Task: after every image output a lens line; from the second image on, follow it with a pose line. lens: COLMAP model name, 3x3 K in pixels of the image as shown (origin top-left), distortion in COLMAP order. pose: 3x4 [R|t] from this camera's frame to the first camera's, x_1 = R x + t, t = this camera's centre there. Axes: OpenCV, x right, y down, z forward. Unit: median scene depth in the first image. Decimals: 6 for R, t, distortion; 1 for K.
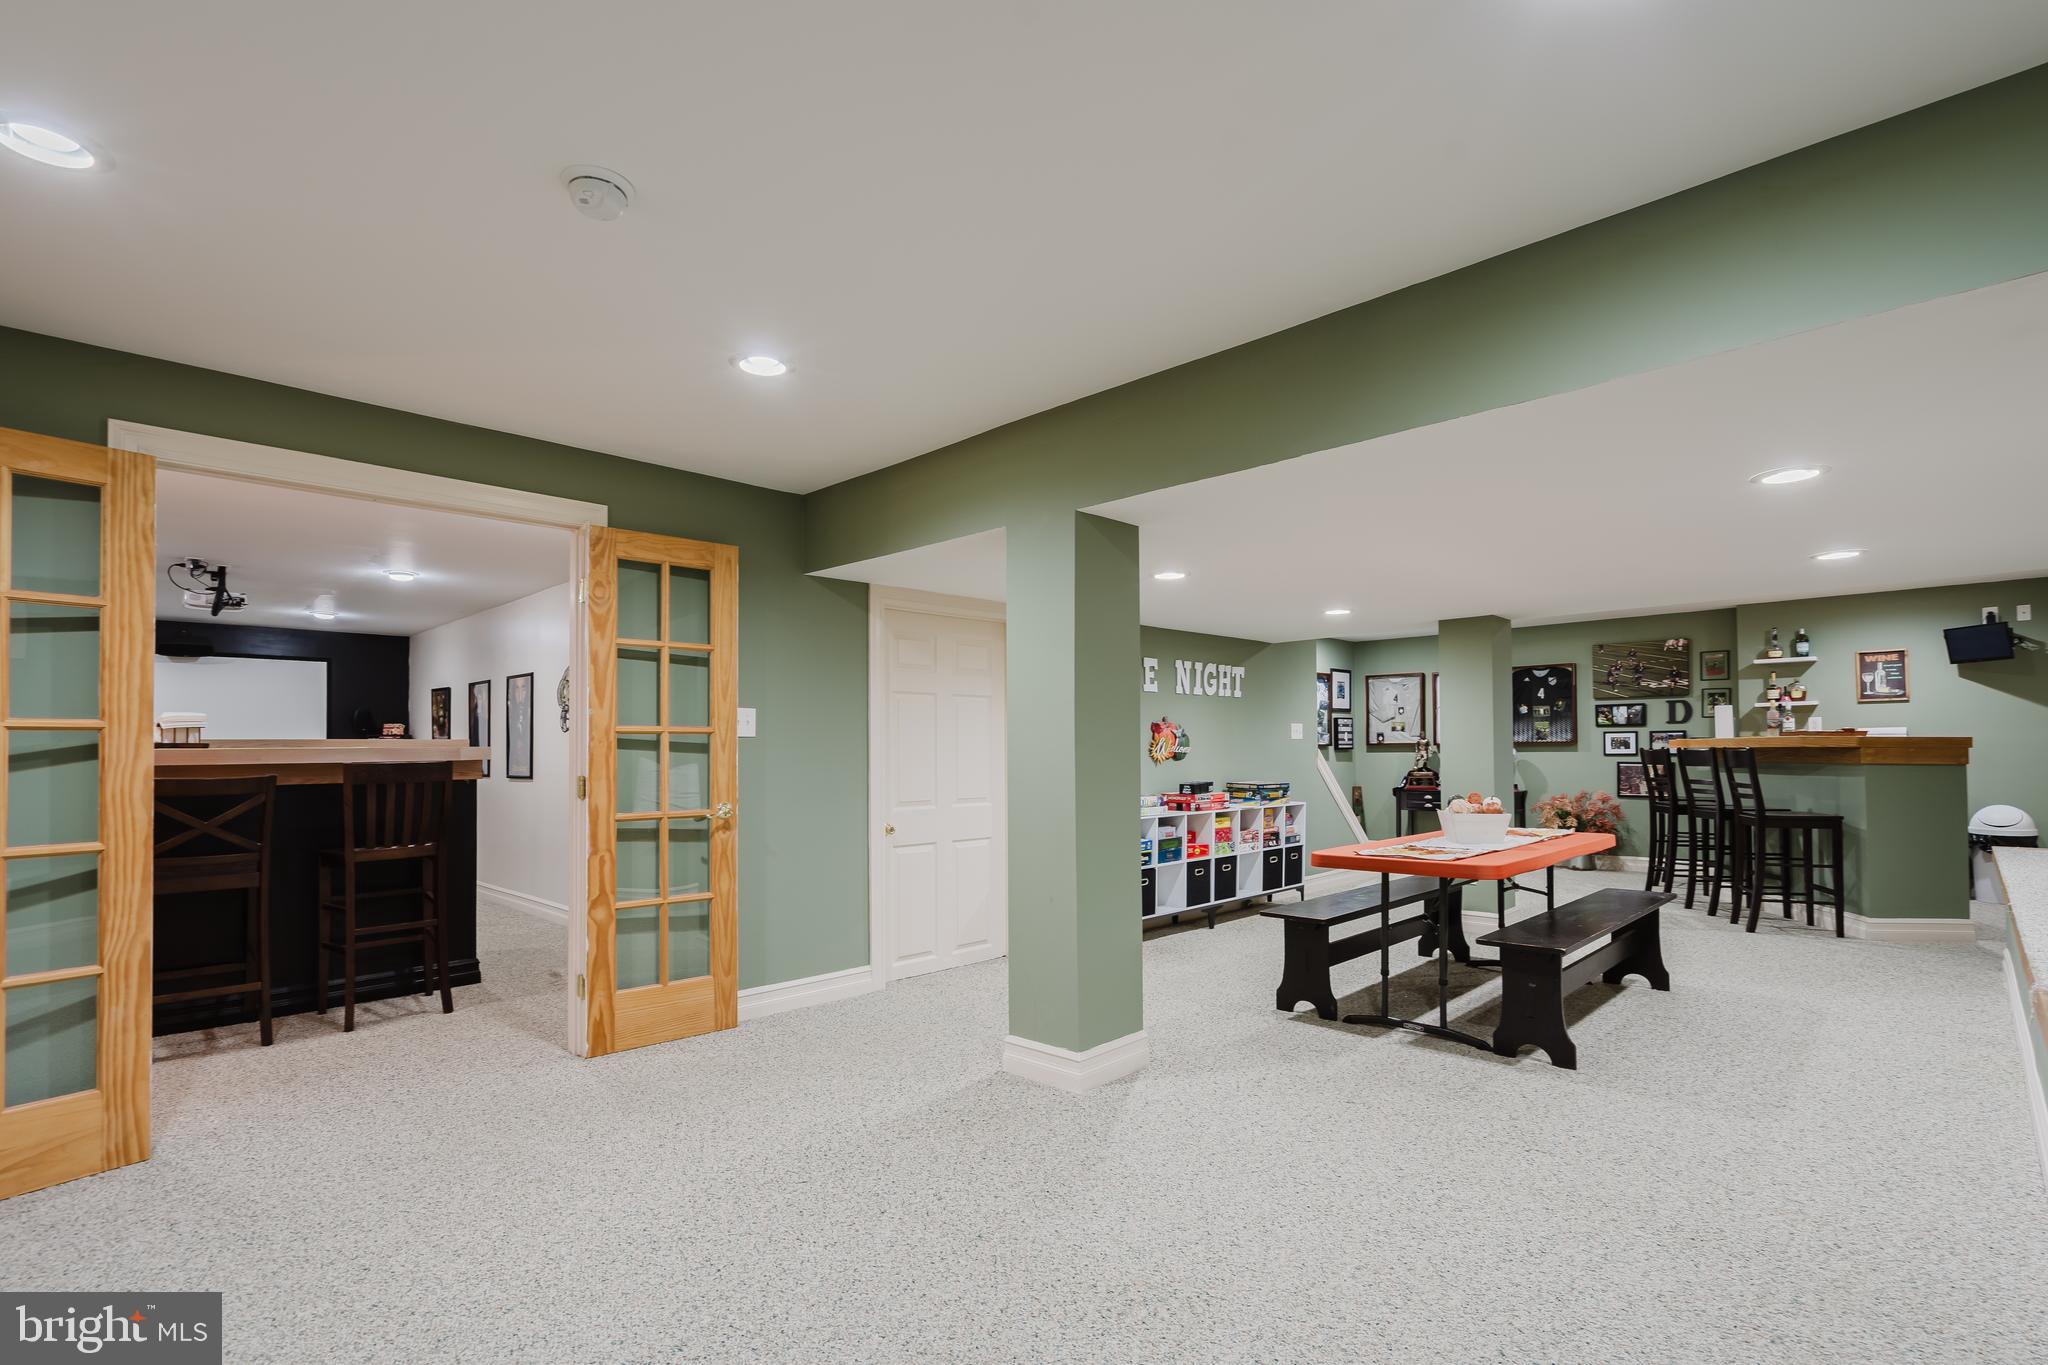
lens RADIAL K [[957.8, 0, 1033.3], [0, 957.8, 735.8], [0, 0, 1]] dist [0.002883, 0.000706]
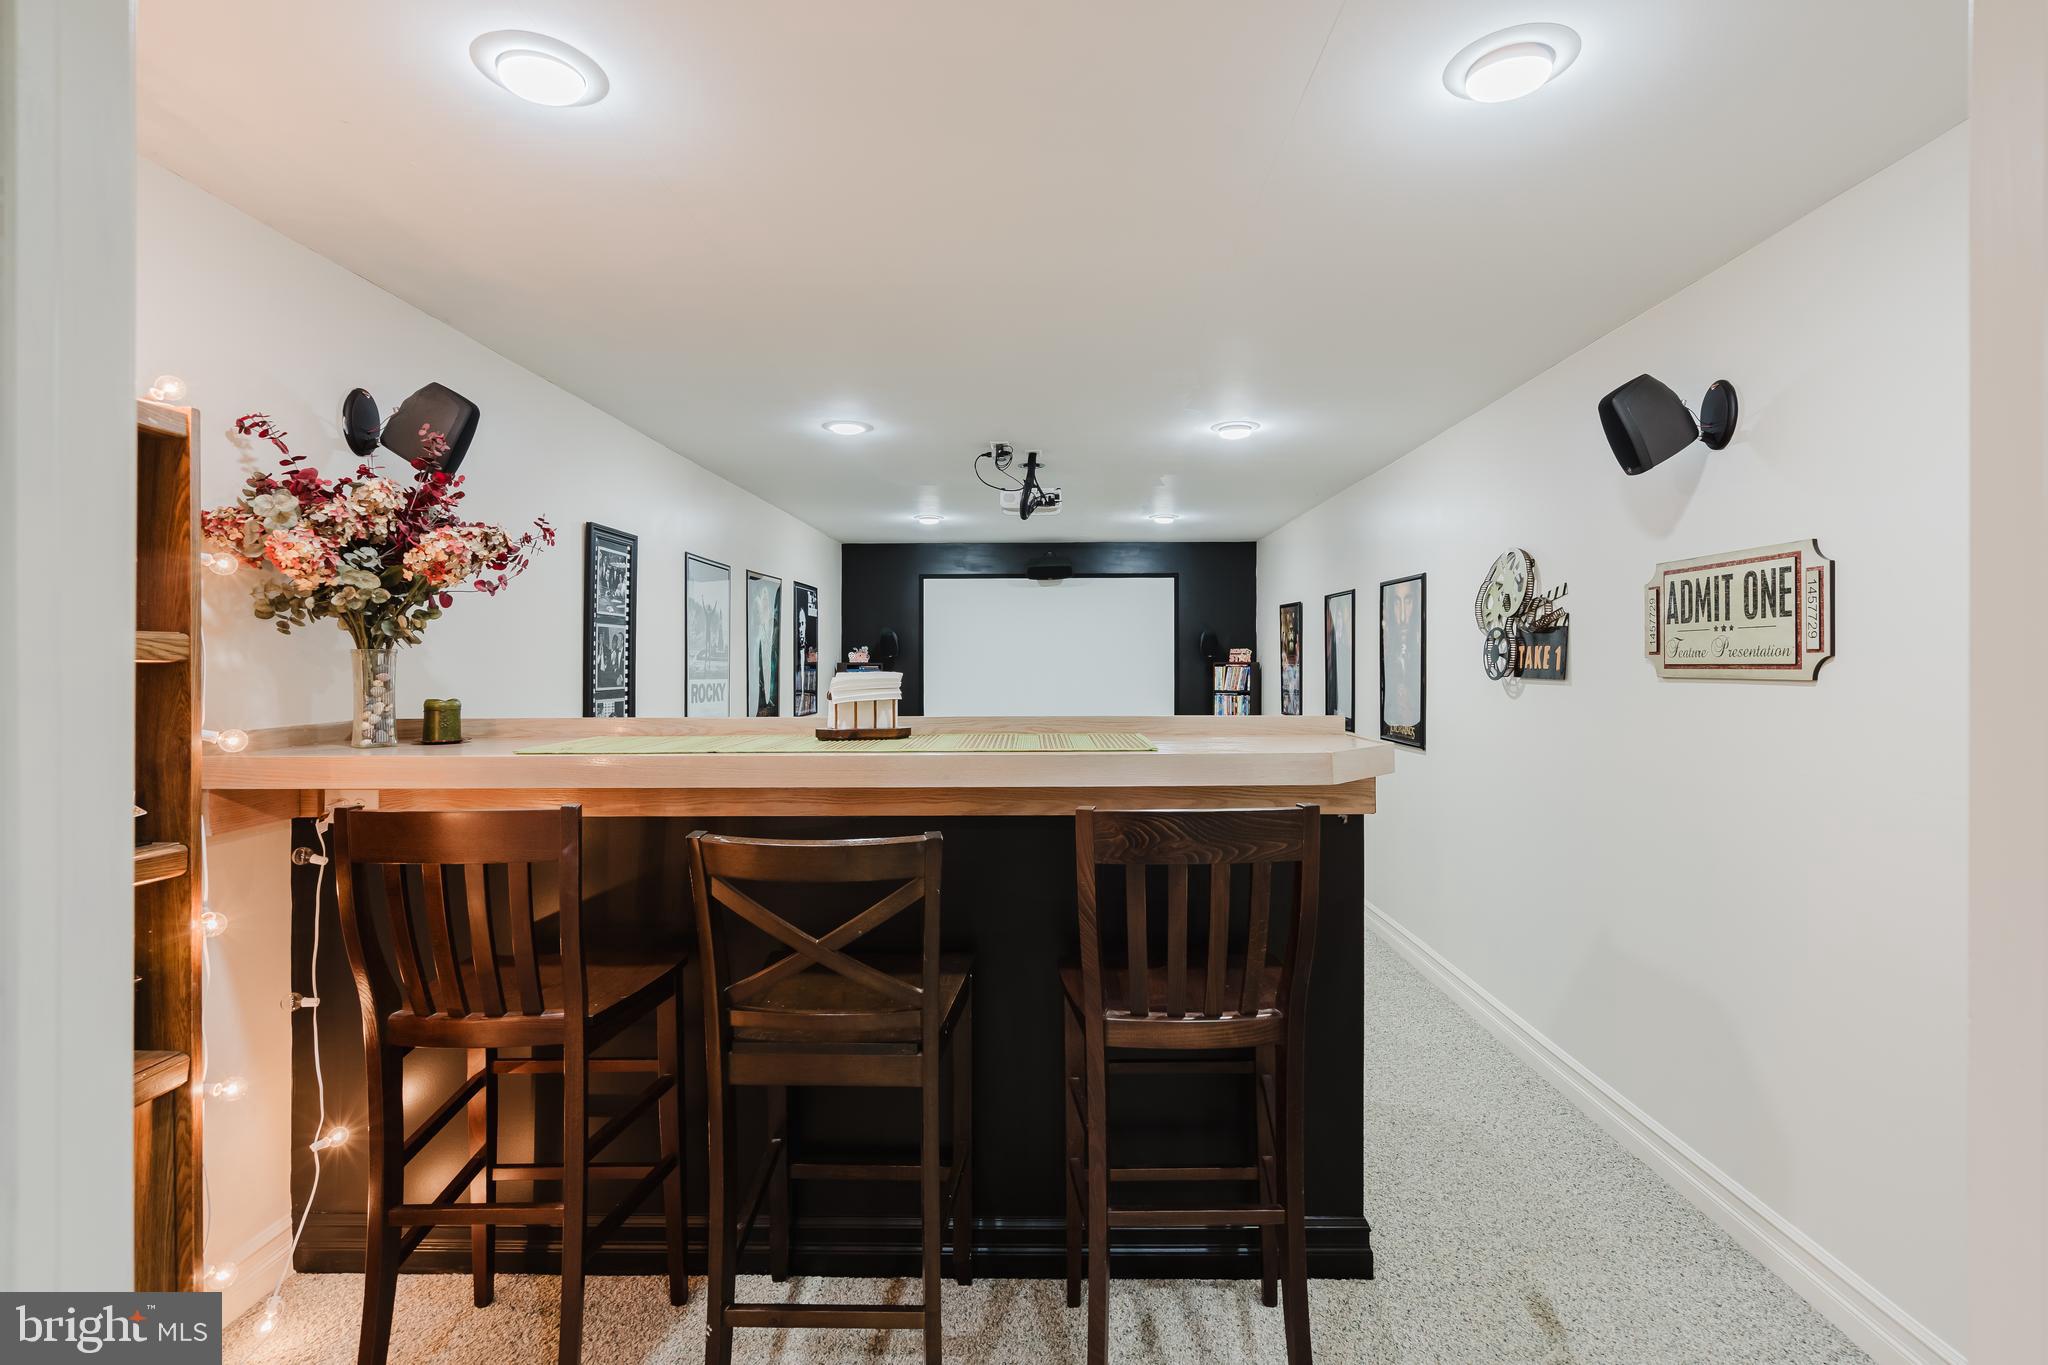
lens RADIAL K [[939.8, 0, 1024.4], [0, 939.8, 667.4], [0, 0, 1]] dist [0.000364, 0.000767]
pose [[0.675804, 0.014648, -0.736936, -0.272769], [0.005196, 0.999683, 0.024636, -0.024500], [0.737063, -0.020478, 0.675514, 0.440196]]
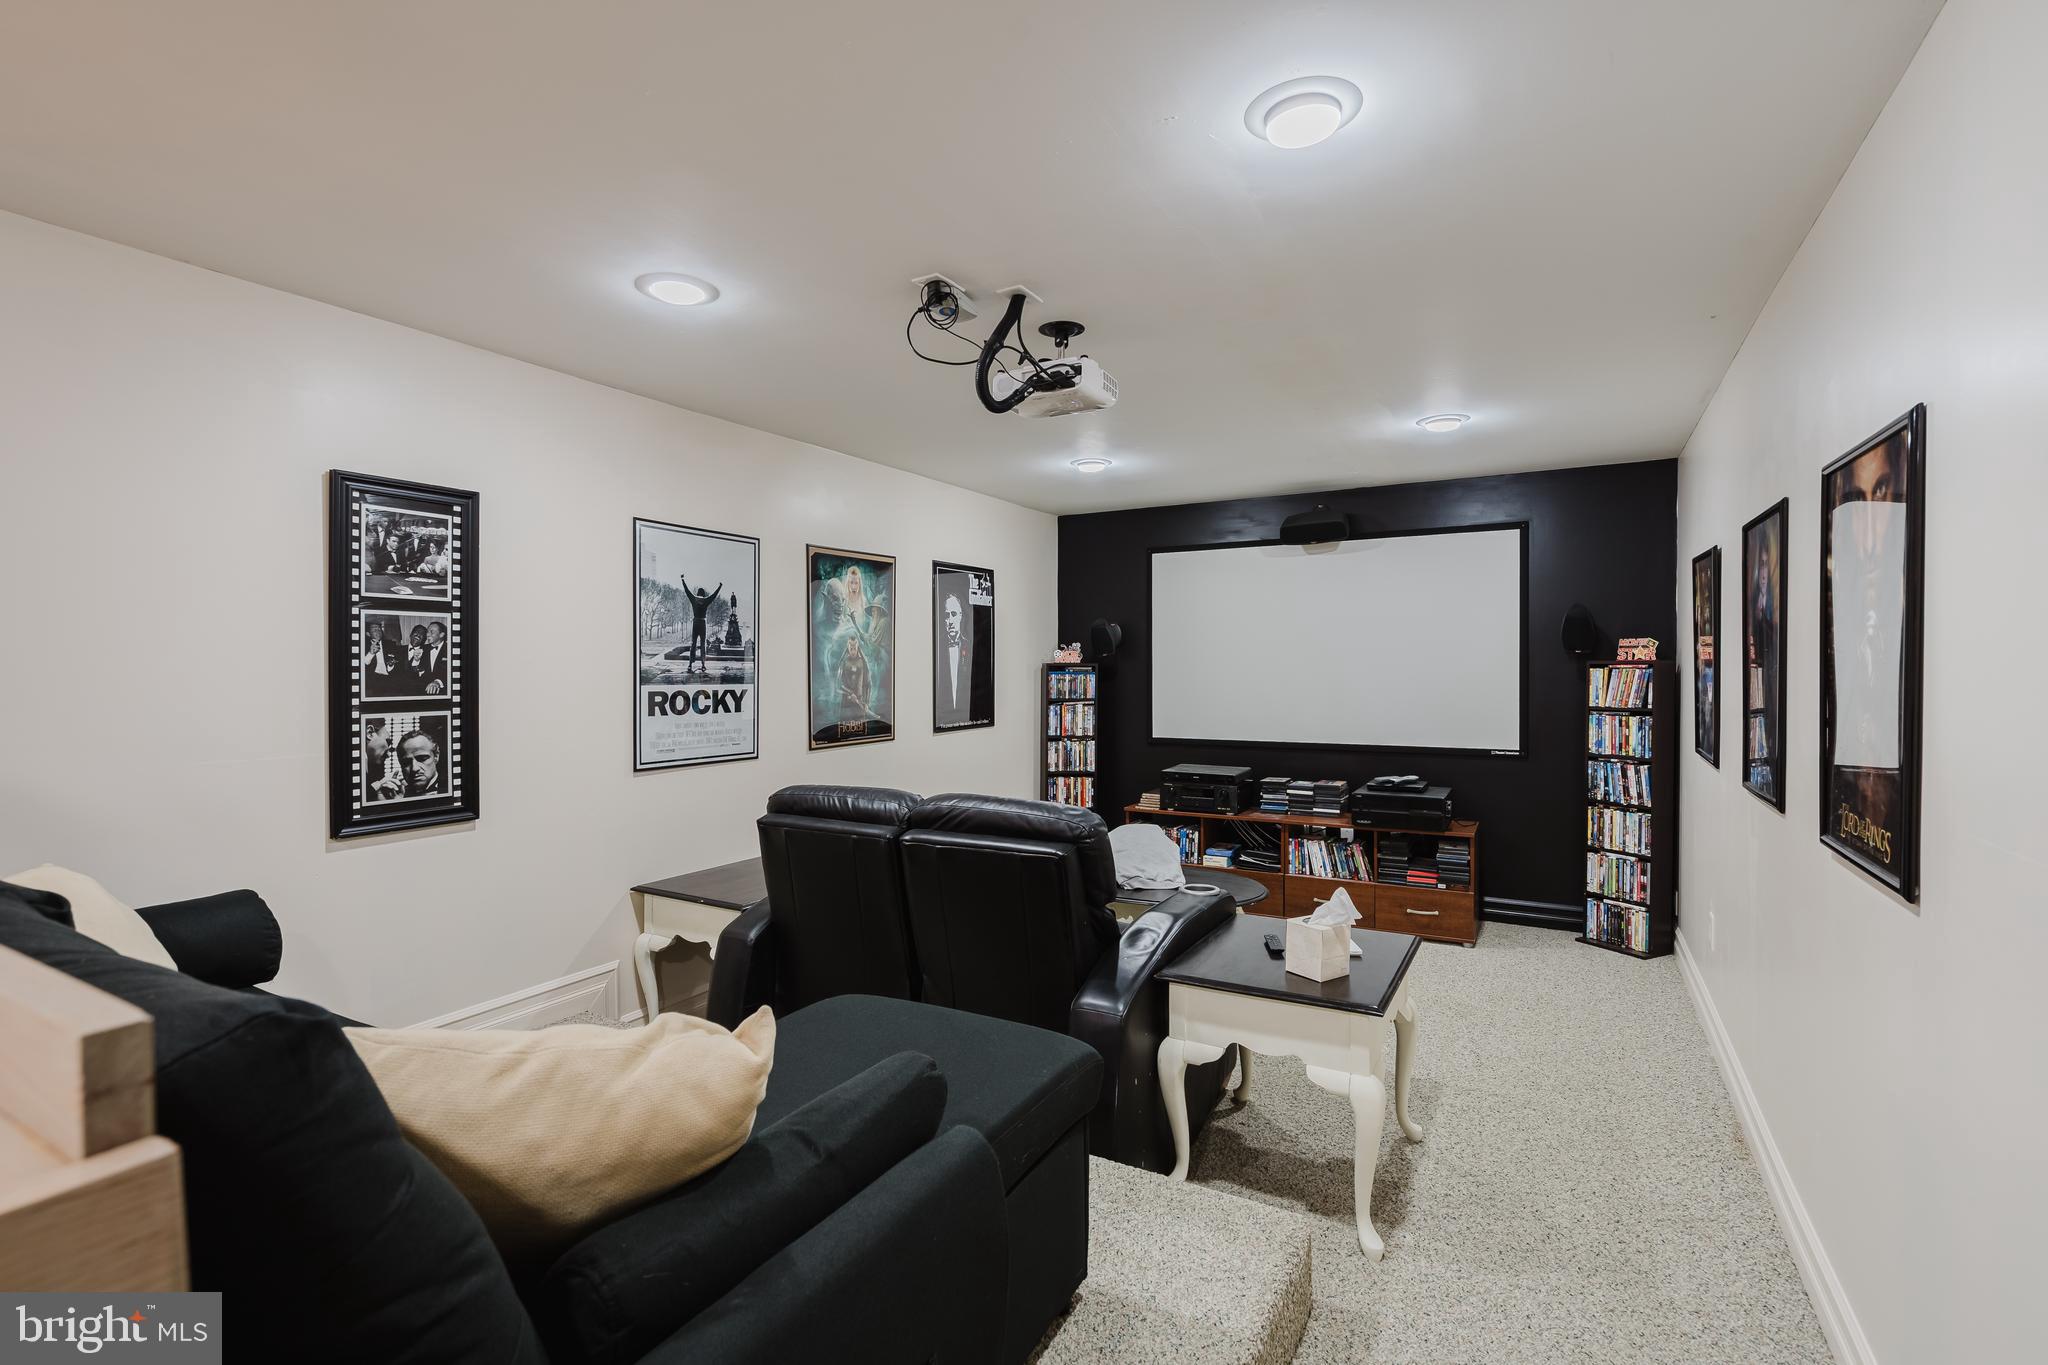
lens RADIAL K [[919.5, 0, 1024.0], [0, 919.5, 682.5], [0, 0, 1]] dist [-0.000610, 0.000187]
pose [[0.242846, 0.029423, -0.969618, -0.394886], [0.016104, 0.999280, 0.034357, -0.015827], [0.969931, -0.023958, 0.242198, 0.803406]]
